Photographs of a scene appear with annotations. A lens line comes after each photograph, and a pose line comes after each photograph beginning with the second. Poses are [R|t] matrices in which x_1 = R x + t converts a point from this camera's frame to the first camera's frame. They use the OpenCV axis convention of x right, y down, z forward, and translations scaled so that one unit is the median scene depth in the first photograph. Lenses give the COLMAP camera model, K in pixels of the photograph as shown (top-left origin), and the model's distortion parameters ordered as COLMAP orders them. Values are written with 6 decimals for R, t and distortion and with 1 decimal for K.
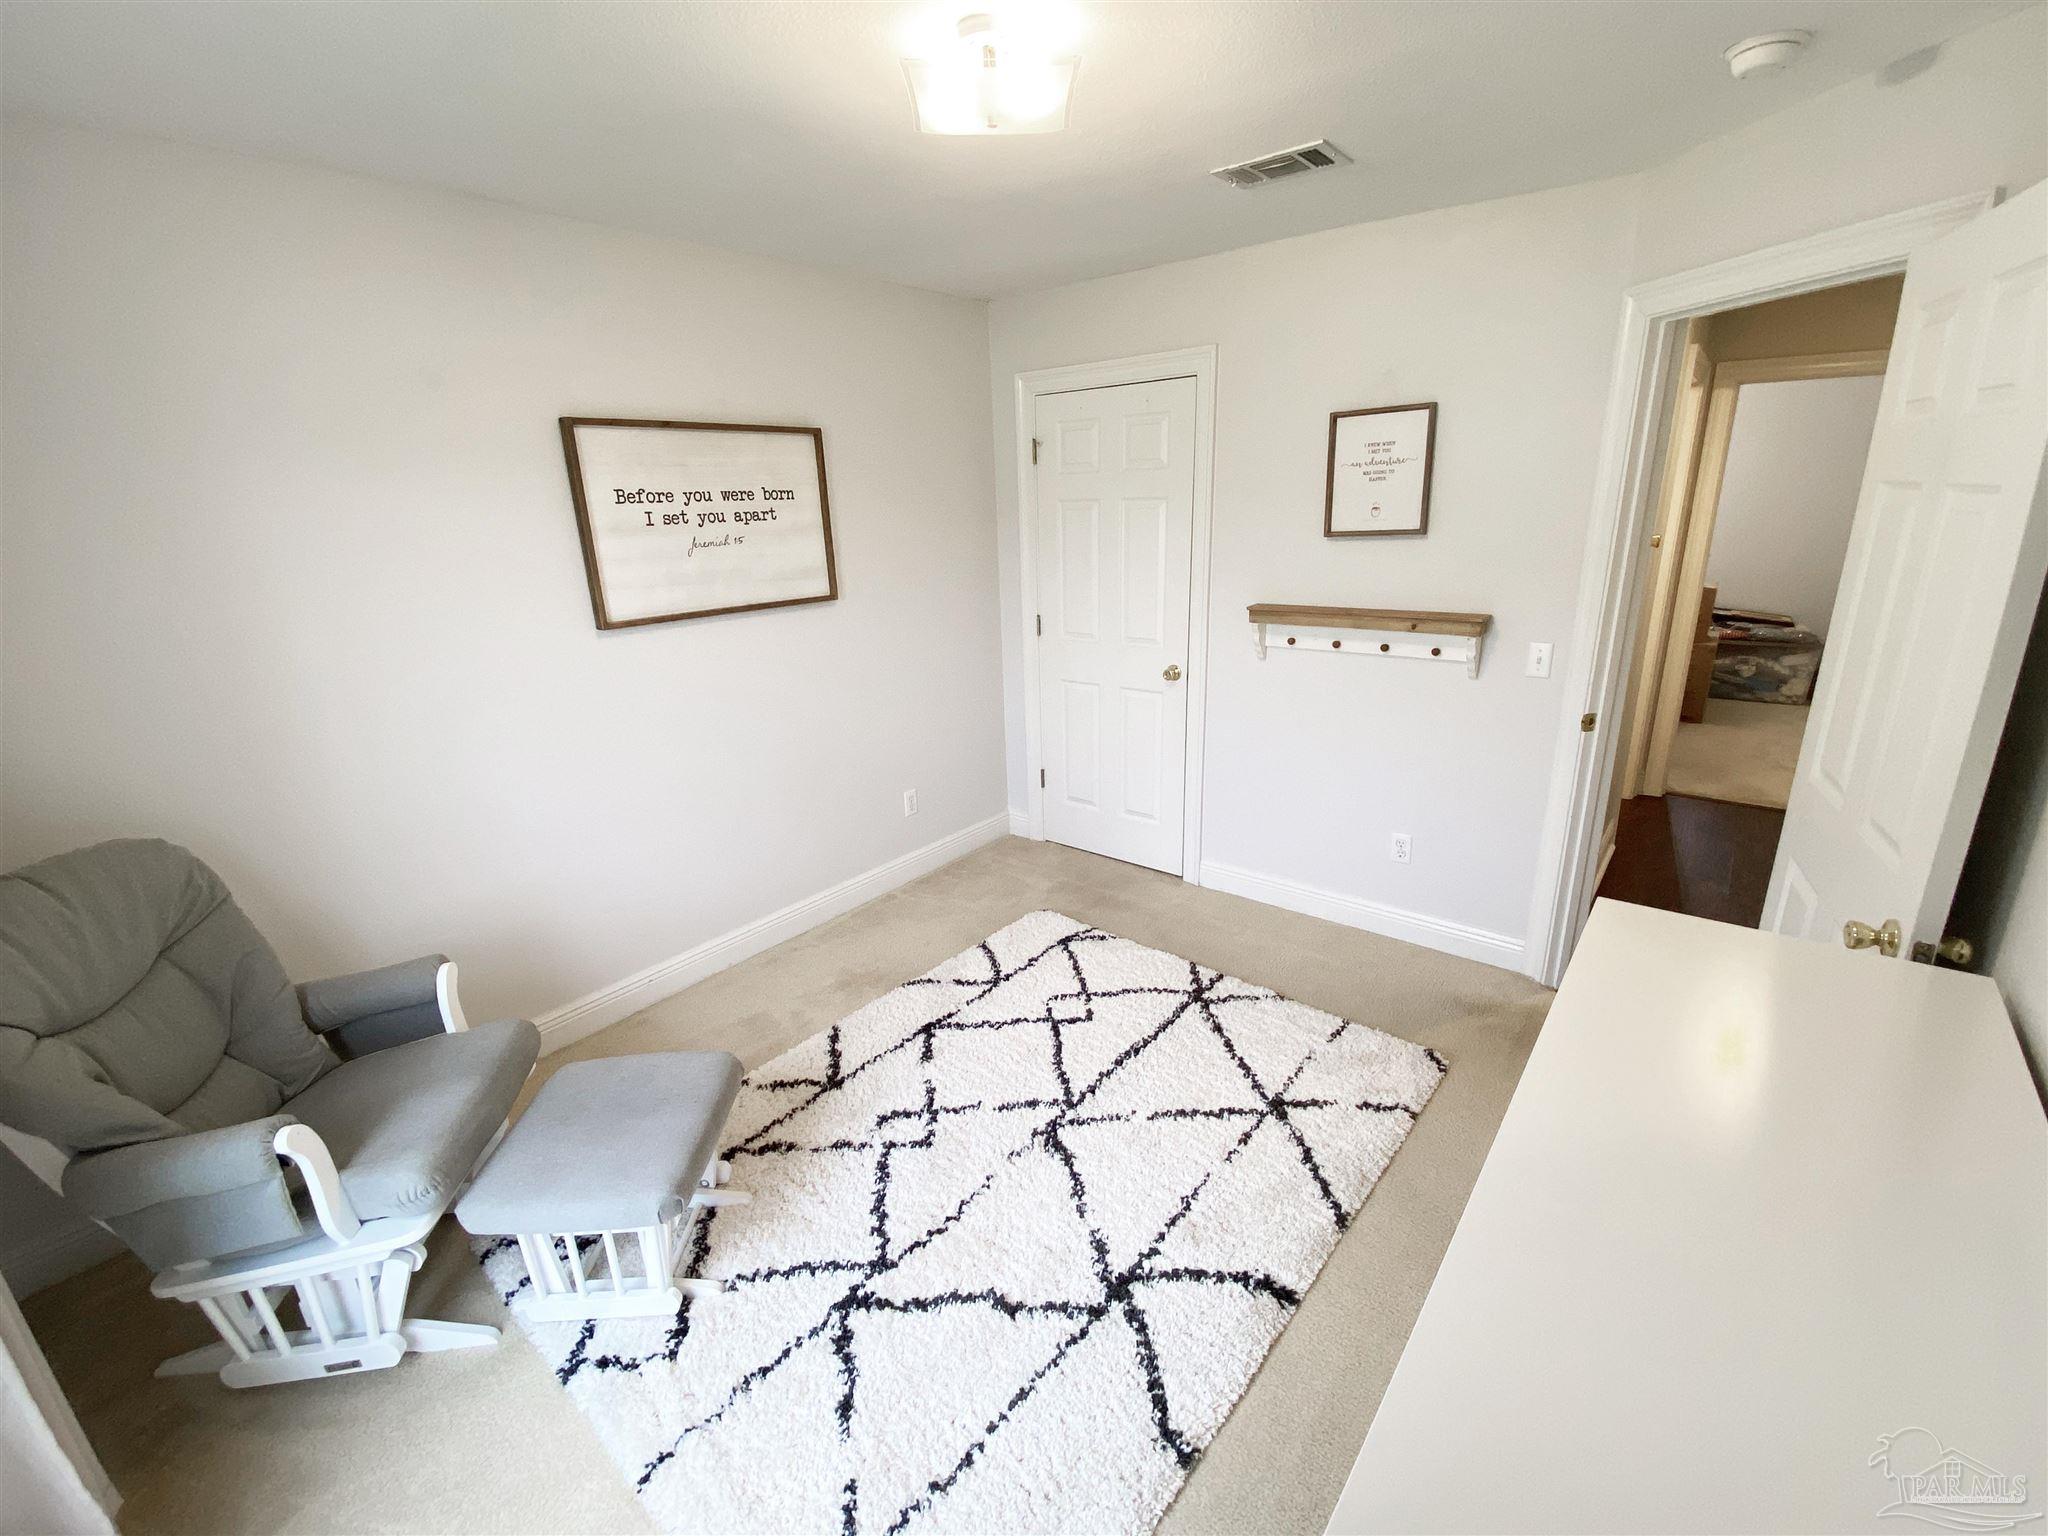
lens RADIAL K [[879.2, 0, 1024.0], [0, 879.2, 768.0], [0, 0, 1]] dist [0.000129, -0.000008]
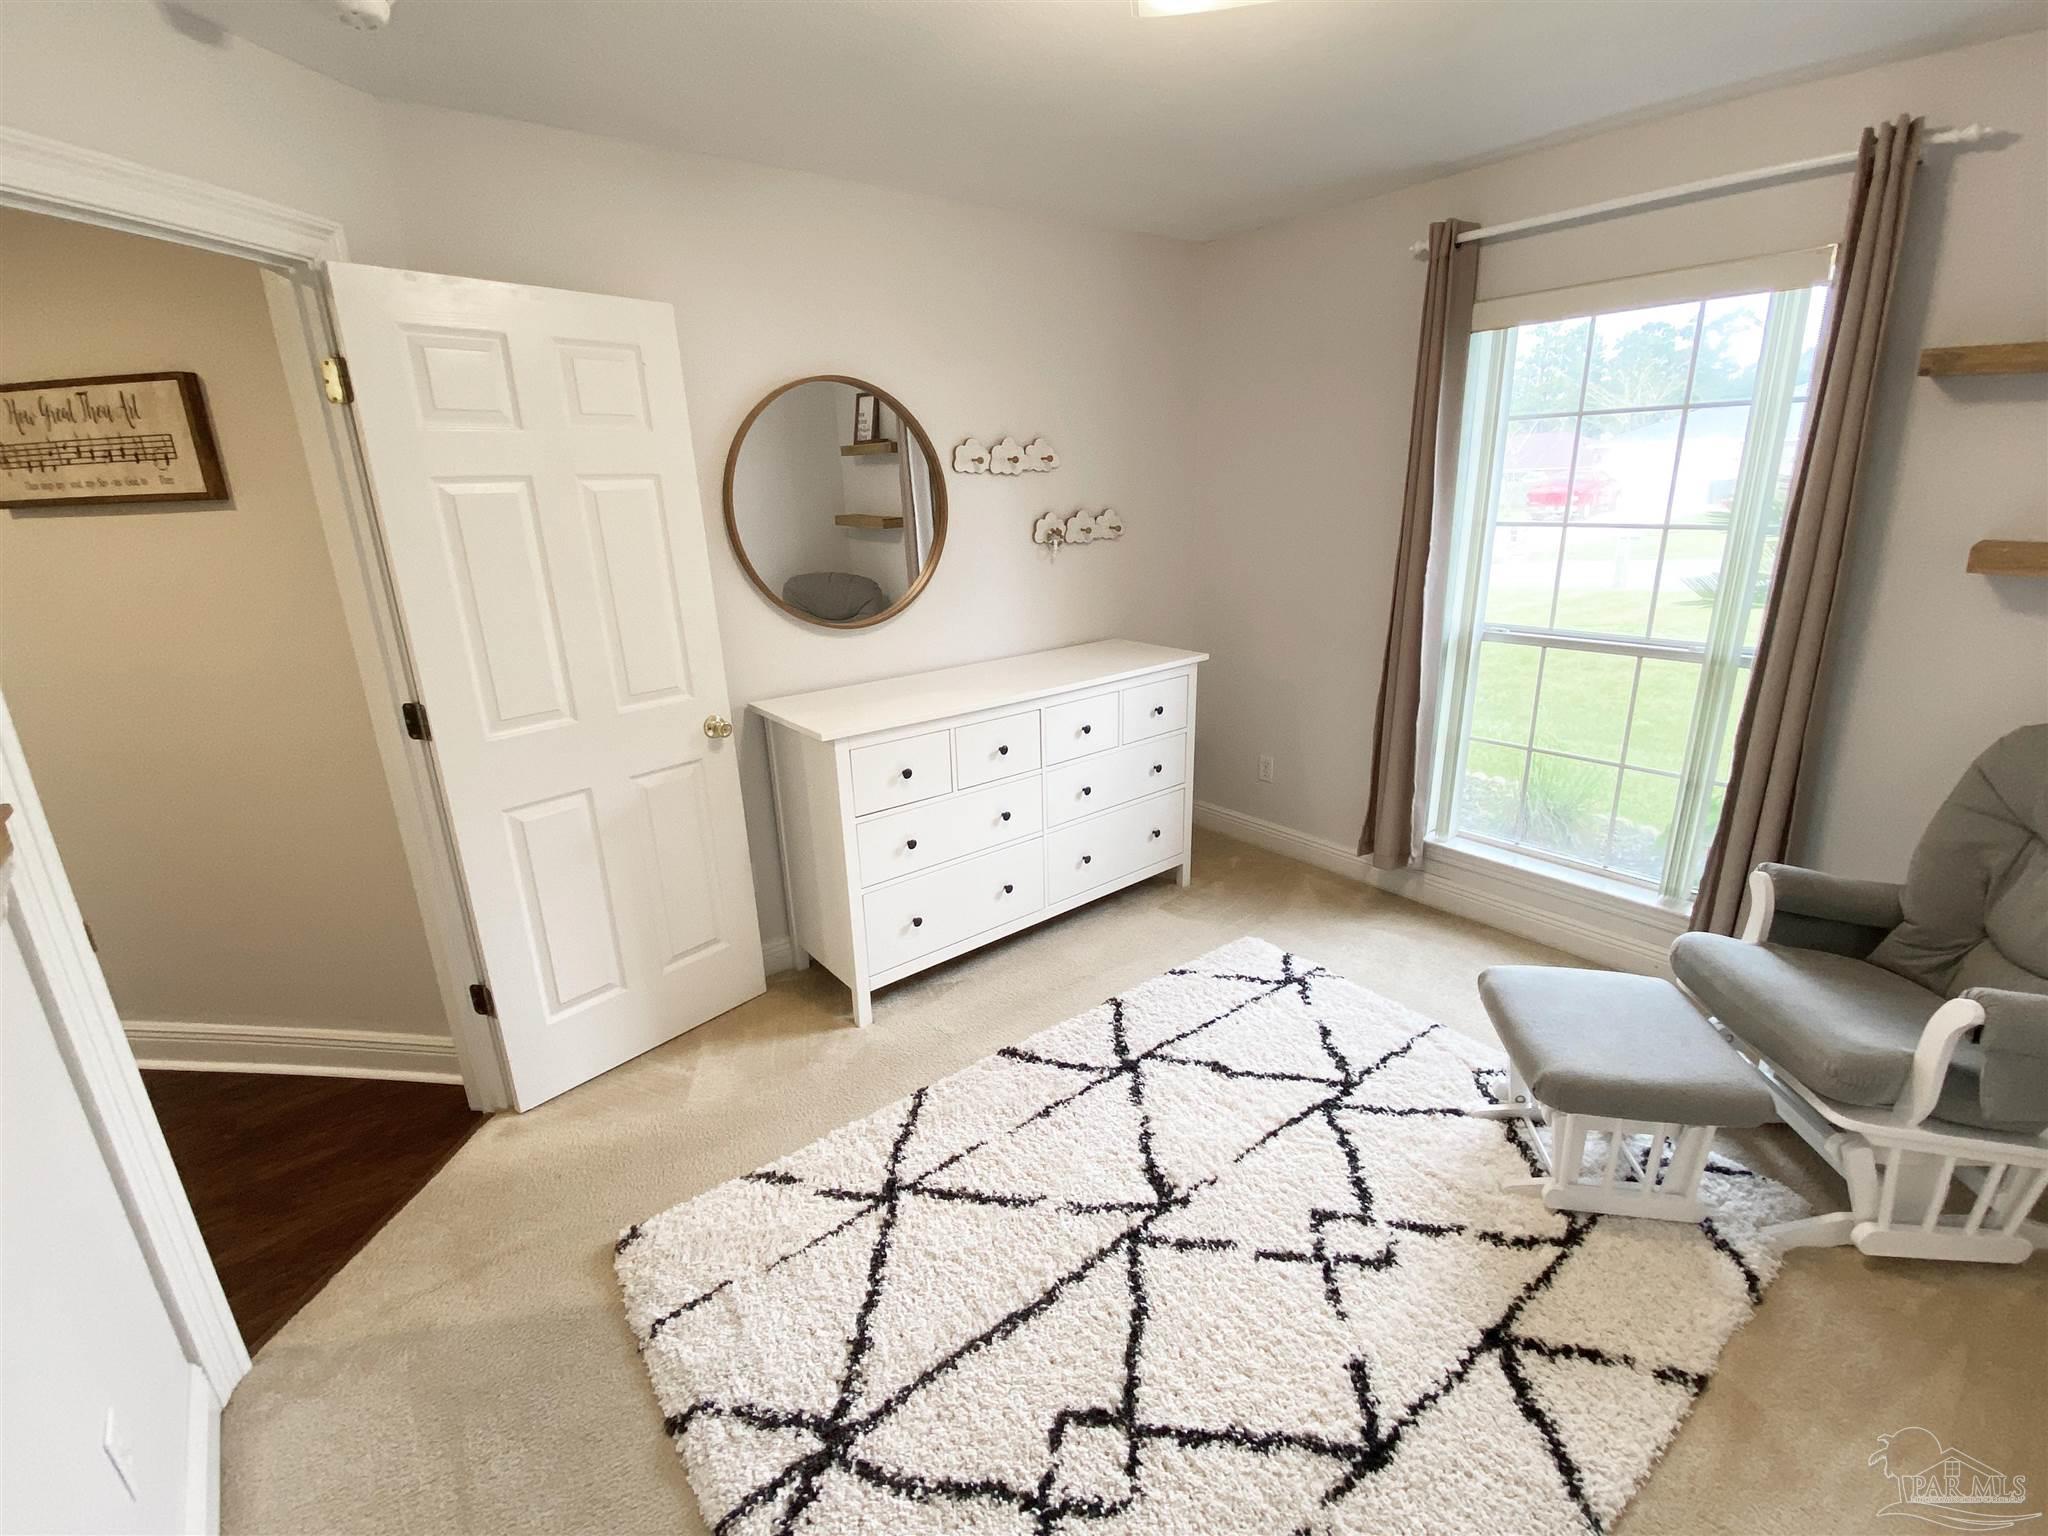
lens RADIAL K [[923.6, 0, 1024.0], [0, 923.6, 768.0], [0, 0, 1]] dist [-0.001801, -0.000513]
pose [[-0.975961, -0.003308, 0.217921, -0.028251], [0.121798, 0.820901, 0.557932, -0.424450], [-0.180737, 0.571062, -0.800764, 1.469892]]
